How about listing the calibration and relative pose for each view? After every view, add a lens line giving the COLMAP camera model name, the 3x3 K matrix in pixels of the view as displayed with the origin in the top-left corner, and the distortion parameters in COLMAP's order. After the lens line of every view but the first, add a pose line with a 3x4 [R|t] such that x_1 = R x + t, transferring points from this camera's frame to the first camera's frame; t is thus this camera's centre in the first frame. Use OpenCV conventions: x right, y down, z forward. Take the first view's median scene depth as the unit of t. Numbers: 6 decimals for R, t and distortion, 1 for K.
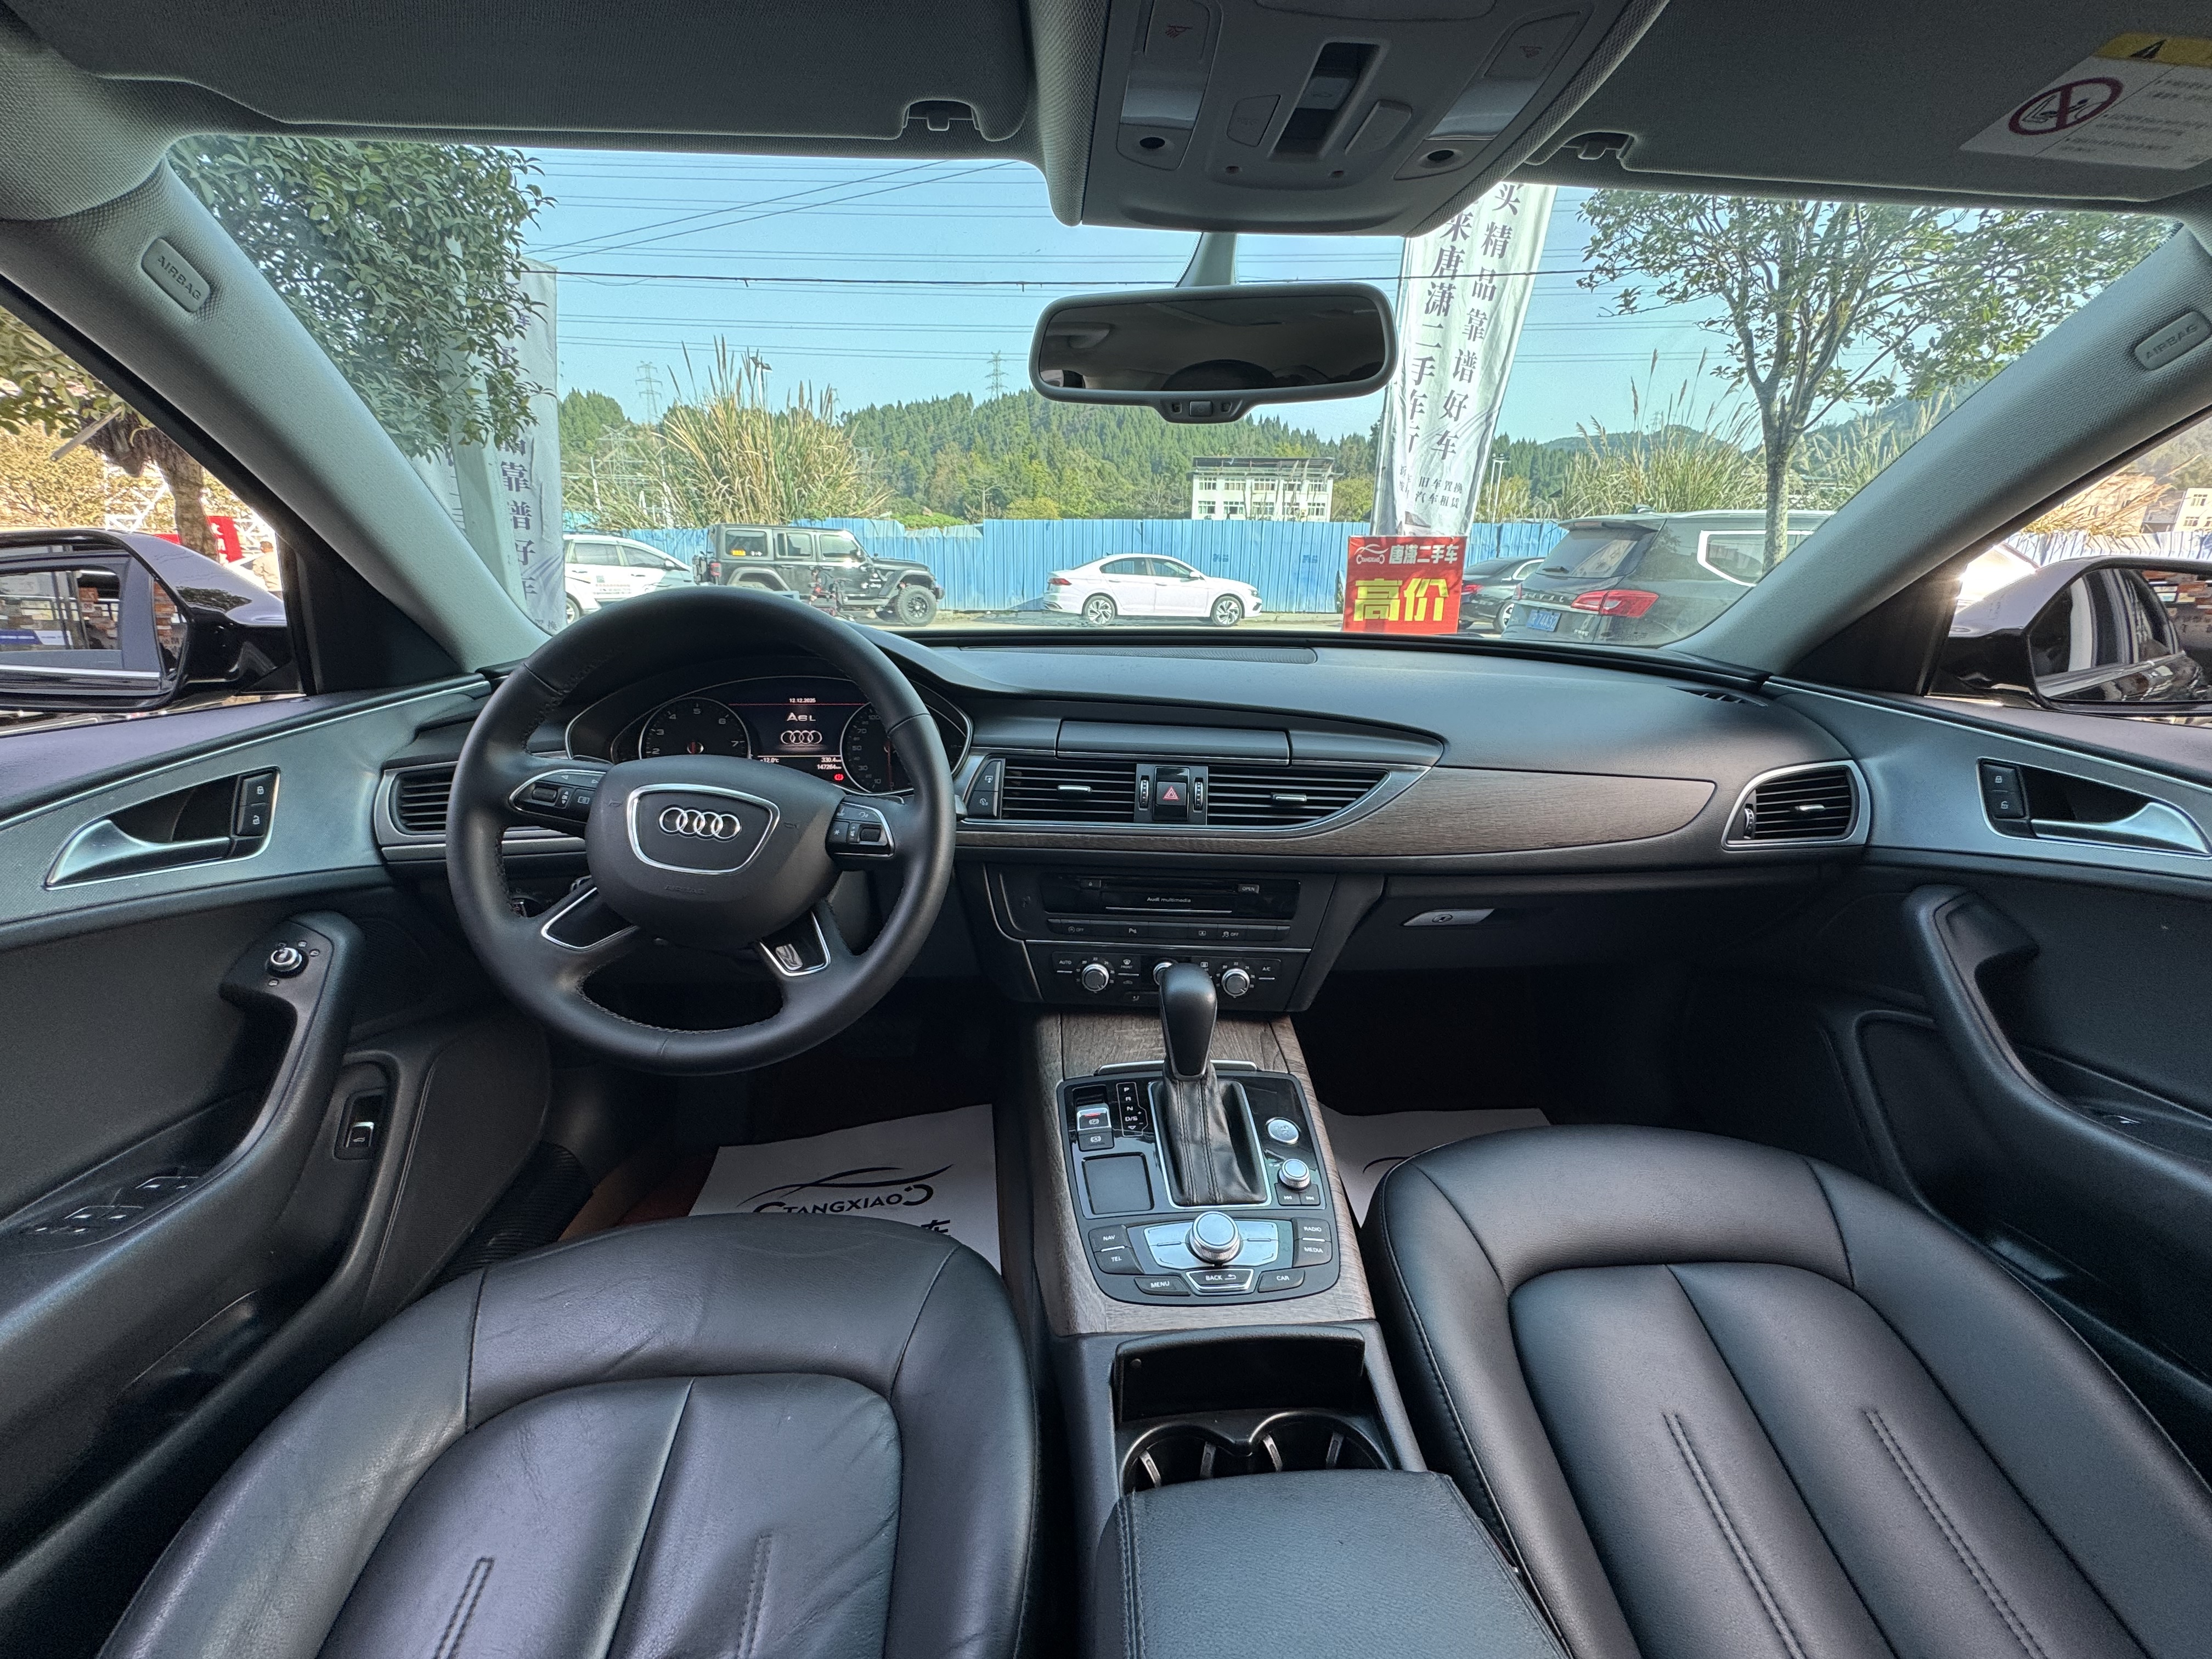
lens RADIAL K [[894.1, 0, 1117.2], [0, 894.1, 820.9], [0, 0, 1]] dist [0.004533, 0.001040]
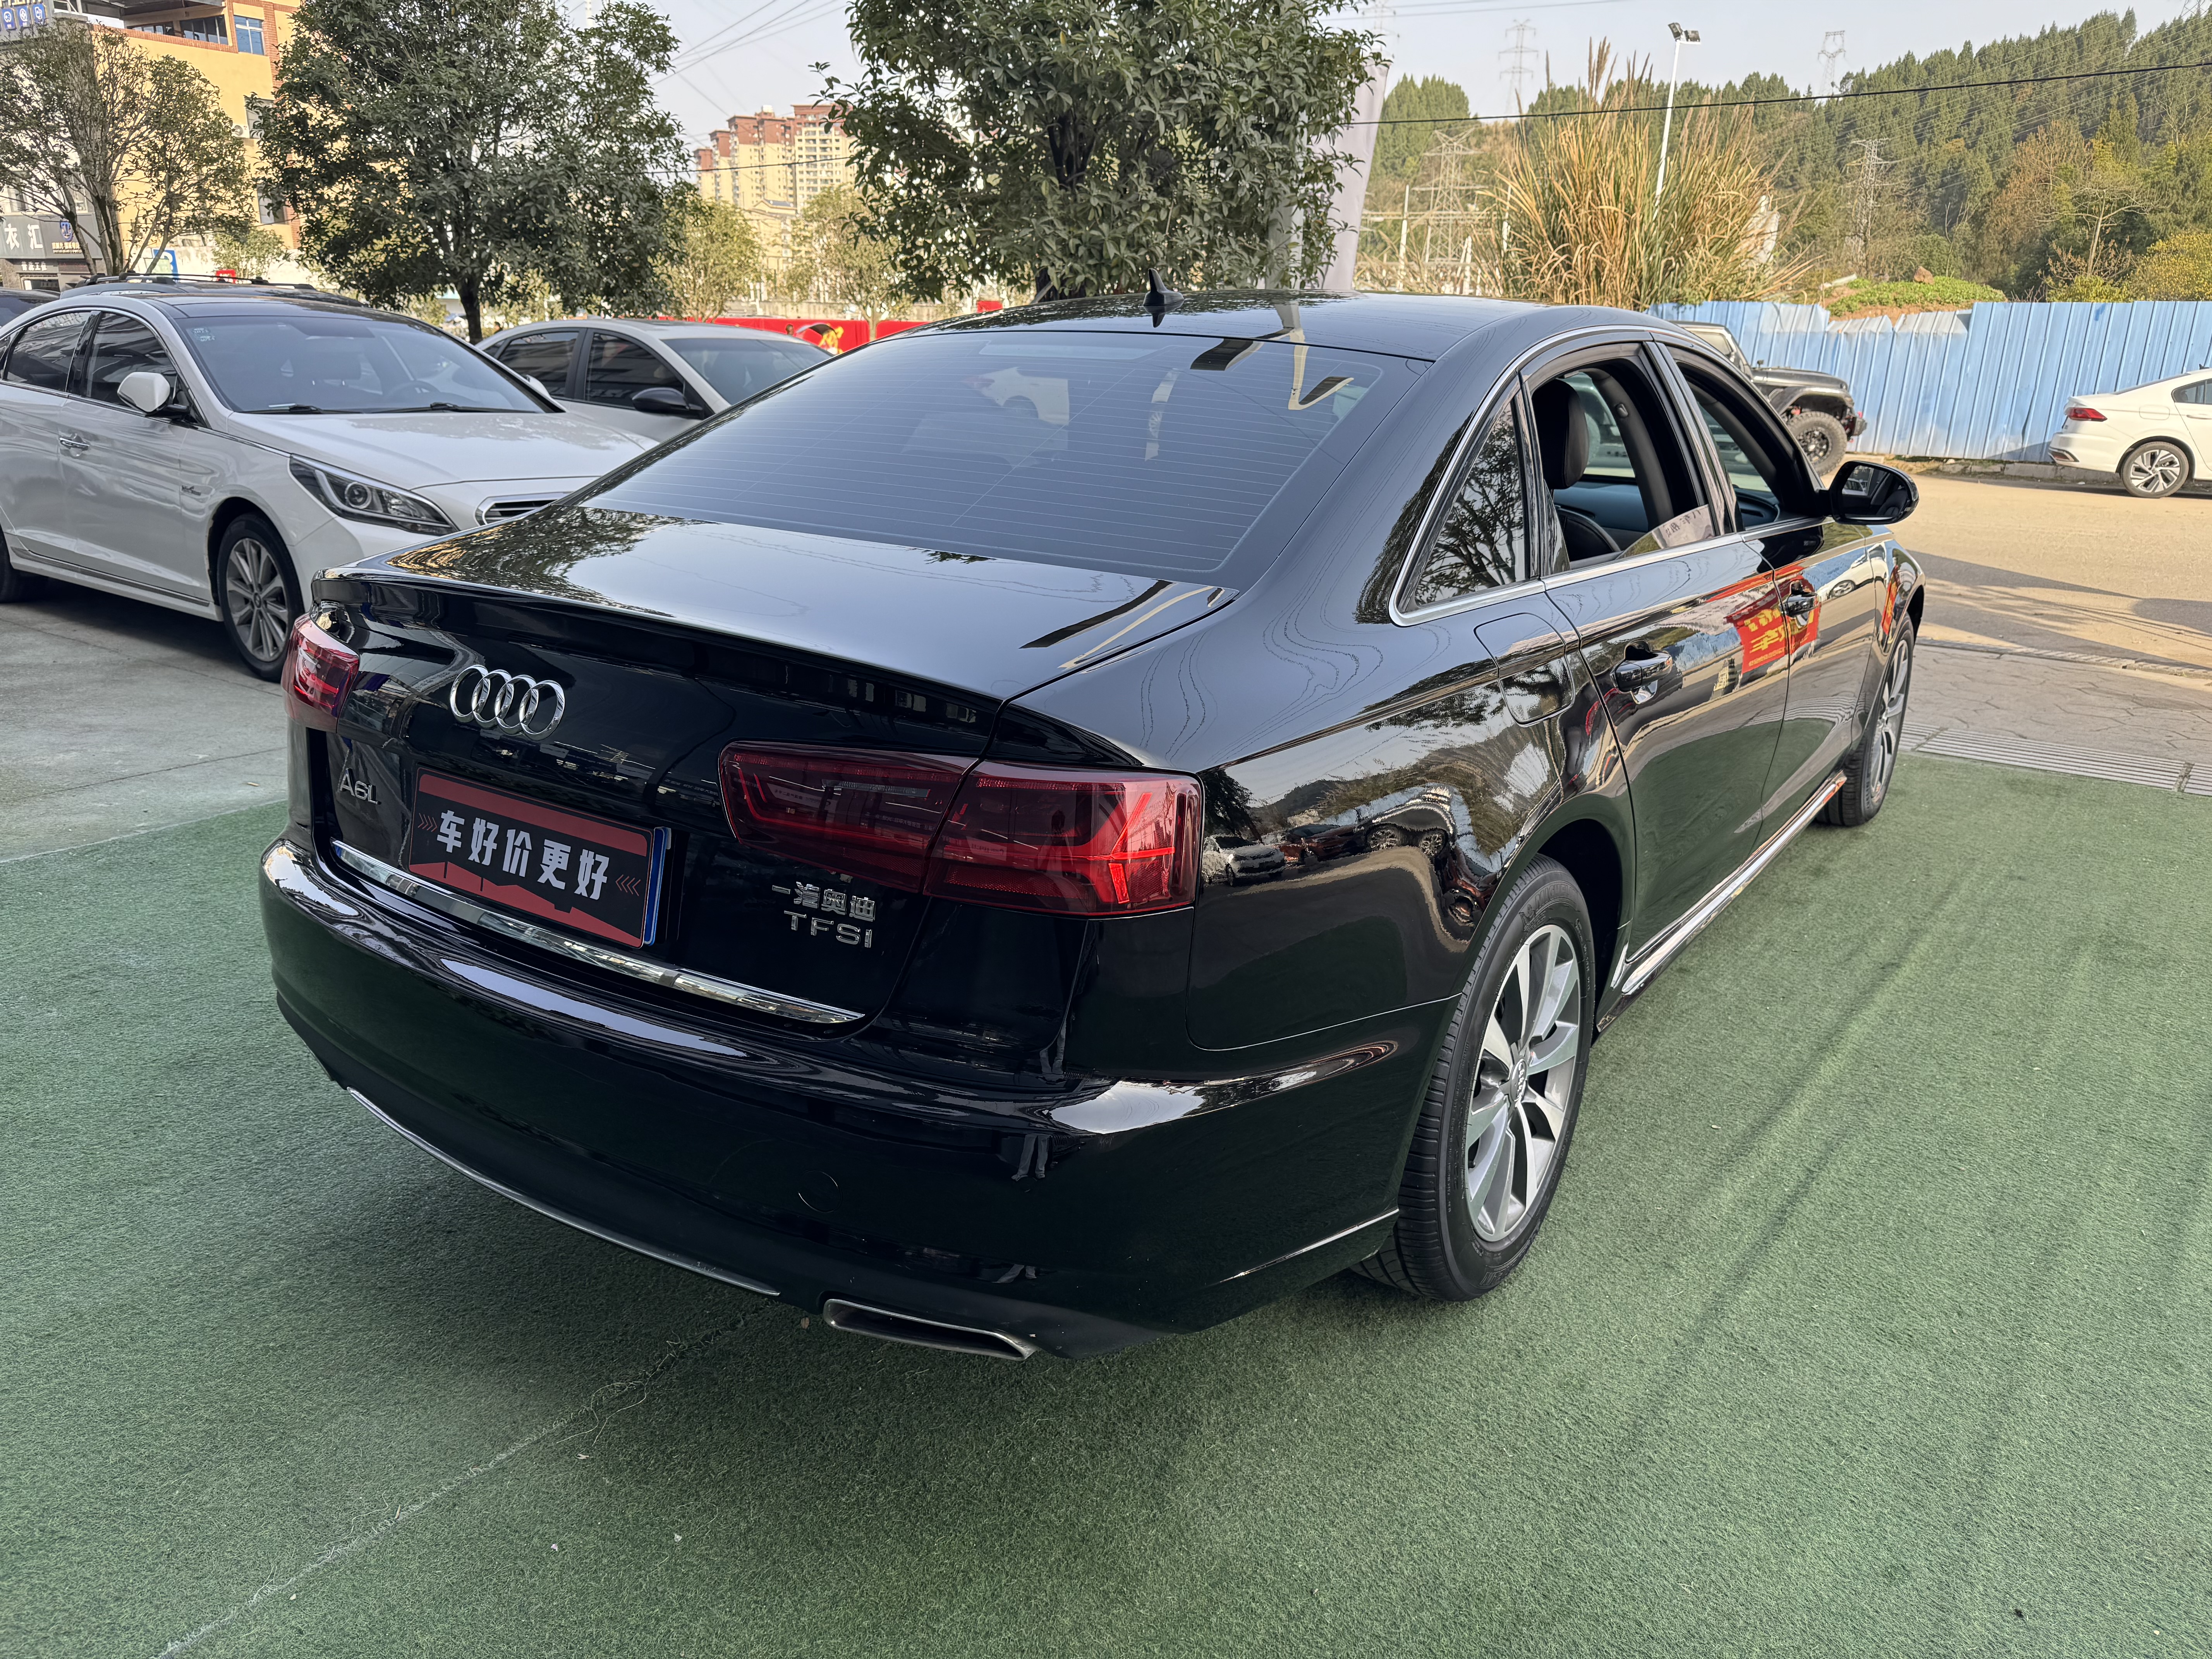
lens RADIAL K [[1597.3, 0, 1090.5], [0, 1597.3, 823.4], [0, 0, 1]] dist [0.028397, -0.016293]
pose [[0.776456, 0.191482, -0.600376, 0.283813], [-0.189686, 0.979549, 0.067096, 0.098096], [0.600946, 0.061786, 0.796898, -0.463532]]
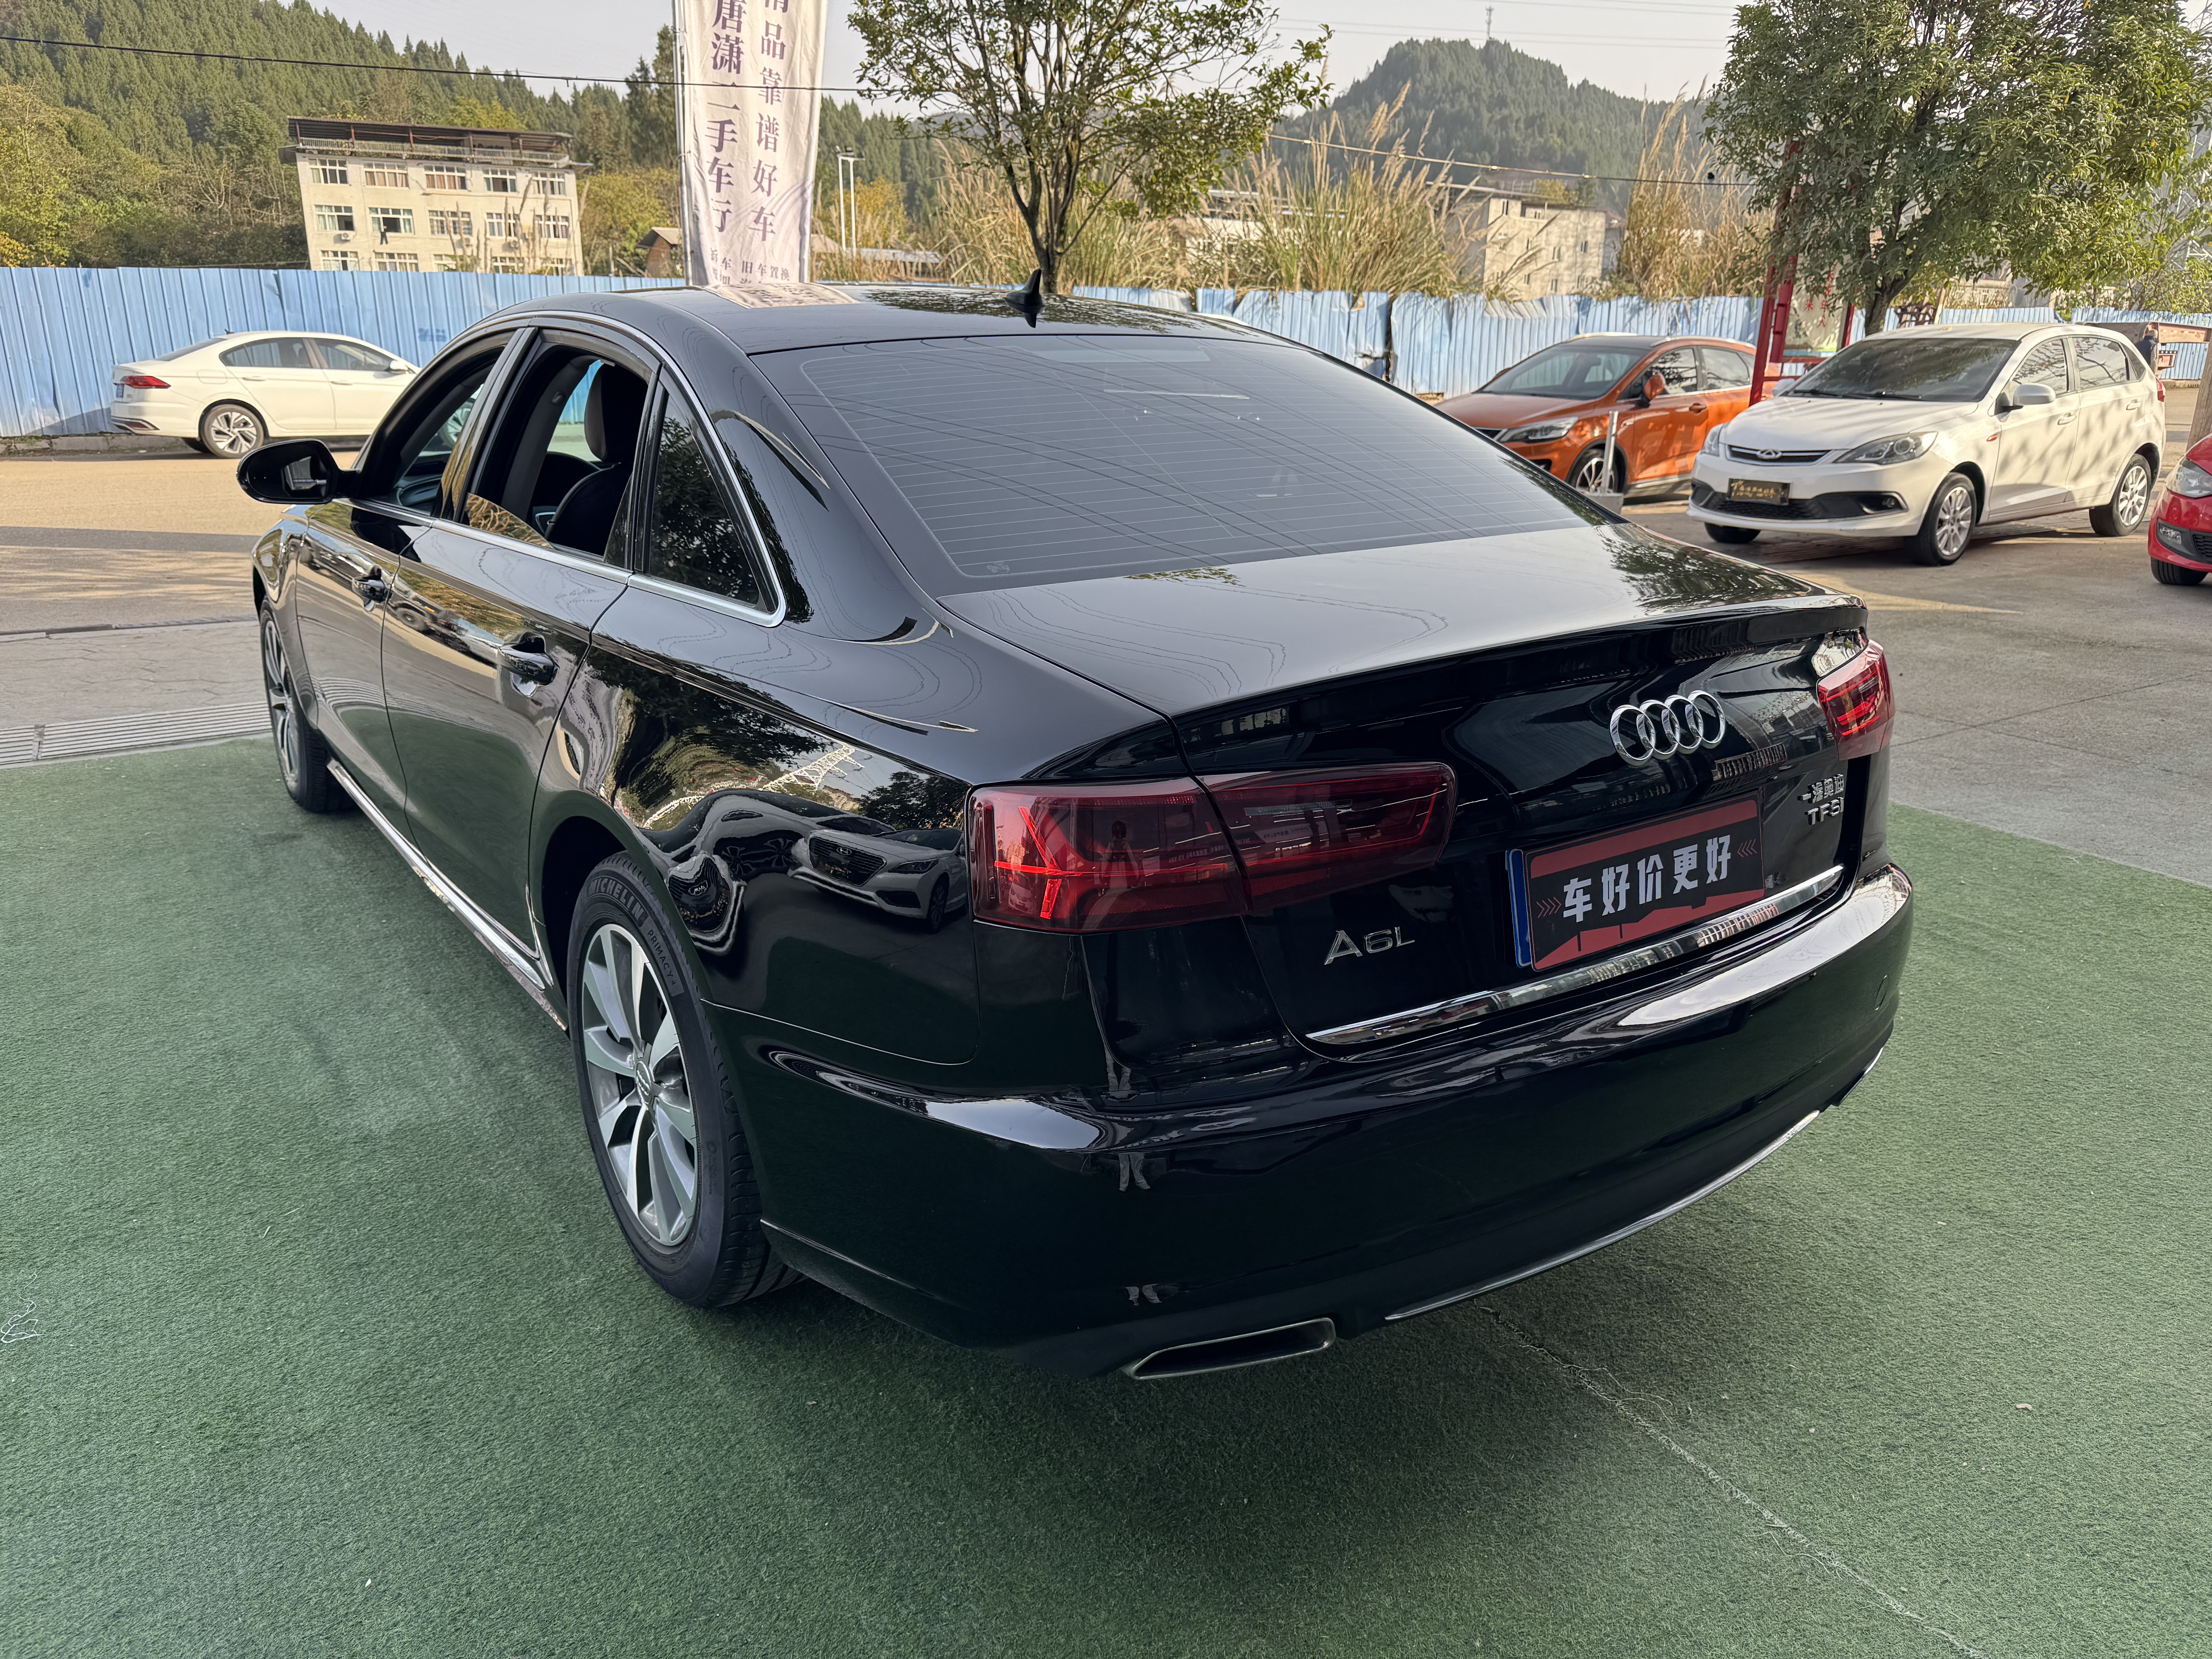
lens RADIAL K [[1597.3, 0, 1108.6], [0, 1597.3, 850.6], [0, 0, 1]] dist [0.028397, -0.016293]
pose [[0.866467, -0.169139, 0.469709, -0.167630], [0.150269, 0.985587, 0.077705, 0.100053], [-0.476082, 0.003254, 0.879395, -0.500532]]
